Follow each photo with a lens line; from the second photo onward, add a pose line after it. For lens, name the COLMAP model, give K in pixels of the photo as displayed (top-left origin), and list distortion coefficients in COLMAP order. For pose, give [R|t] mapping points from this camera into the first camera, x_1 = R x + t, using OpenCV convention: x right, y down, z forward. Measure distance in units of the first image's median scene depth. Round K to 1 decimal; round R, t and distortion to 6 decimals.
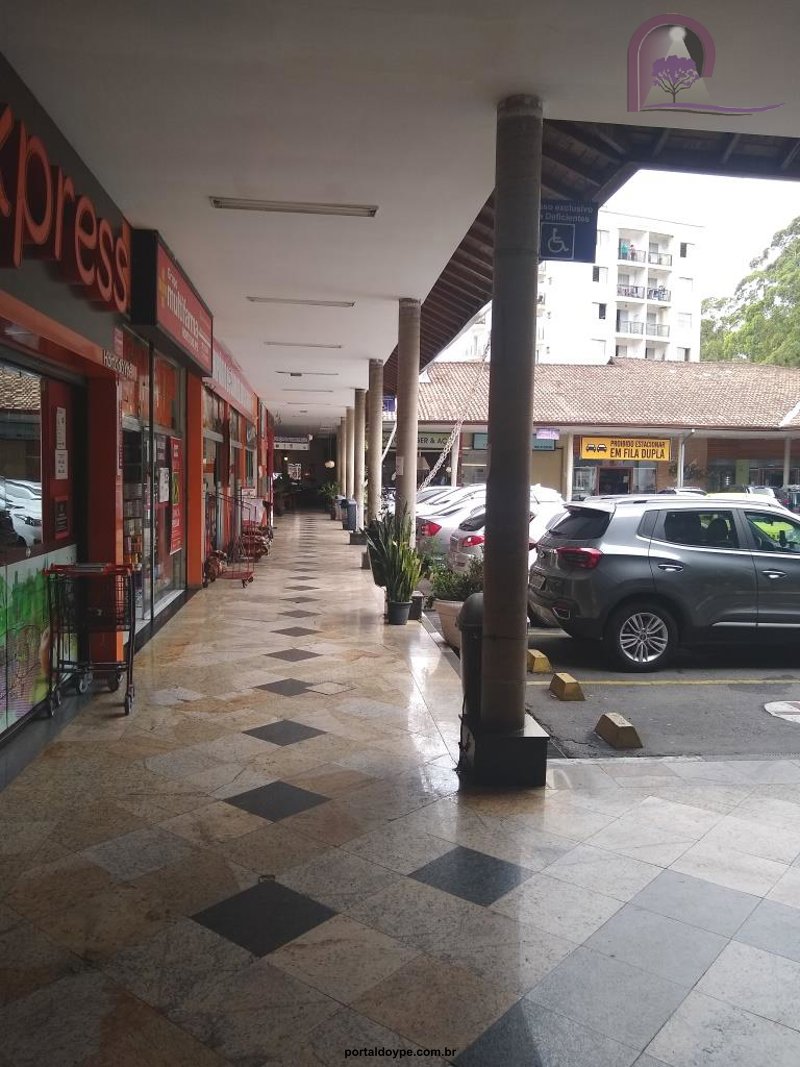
lens RADIAL K [[849.1, 0, 400.0], [0, 849.1, 533.5], [0, 0, 1]] dist [-0.003008, 0.000392]
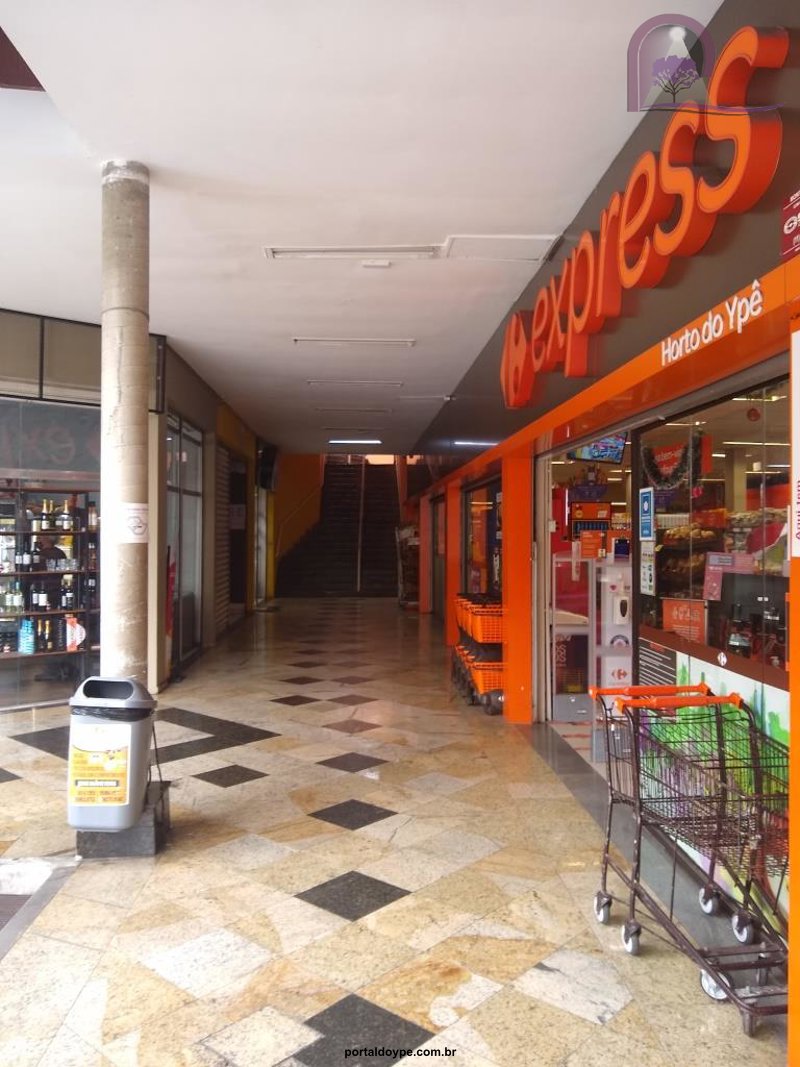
lens RADIAL K [[849.1, 0, 400.0], [0, 849.1, 533.5], [0, 0, 1]] dist [-0.003008, 0.000392]
pose [[-0.998790, -0.018965, 0.045366, -0.209885], [-0.015586, 0.997157, 0.073729, -0.131973], [-0.046635, 0.072933, -0.996246, 1.754337]]
